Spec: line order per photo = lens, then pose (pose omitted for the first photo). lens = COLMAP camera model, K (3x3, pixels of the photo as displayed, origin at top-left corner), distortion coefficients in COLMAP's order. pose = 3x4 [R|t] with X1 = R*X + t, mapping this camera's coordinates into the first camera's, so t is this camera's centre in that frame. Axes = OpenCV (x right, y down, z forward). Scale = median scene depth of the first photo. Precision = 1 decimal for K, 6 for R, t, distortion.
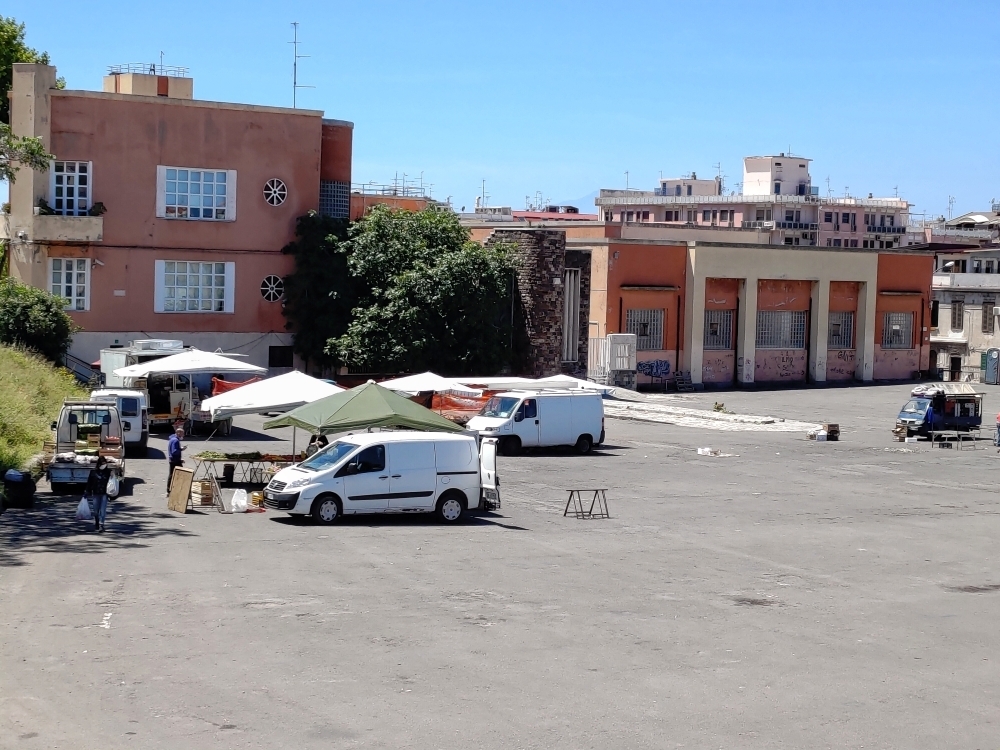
lens RADIAL K [[712.8, 0, 500.8], [0, 712.8, 366.6], [0, 0, 1]] dist [0.003070, 0.006934]
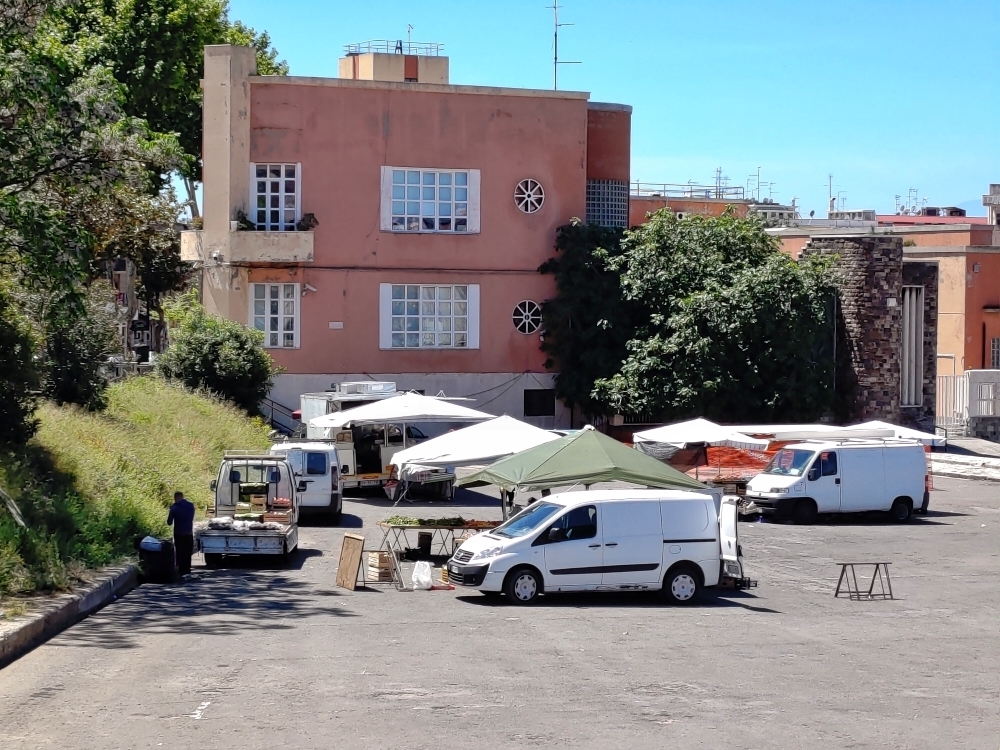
lens RADIAL K [[856.0, 0, 499.3], [0, 856.0, 382.2], [0, 0, 1]] dist [0.002481, 0.001491]
pose [[0.998393, -0.009672, -0.055844, -0.288169], [0.009249, 0.999927, -0.007830, -0.028879], [0.055916, 0.007301, 0.998409, 0.045646]]
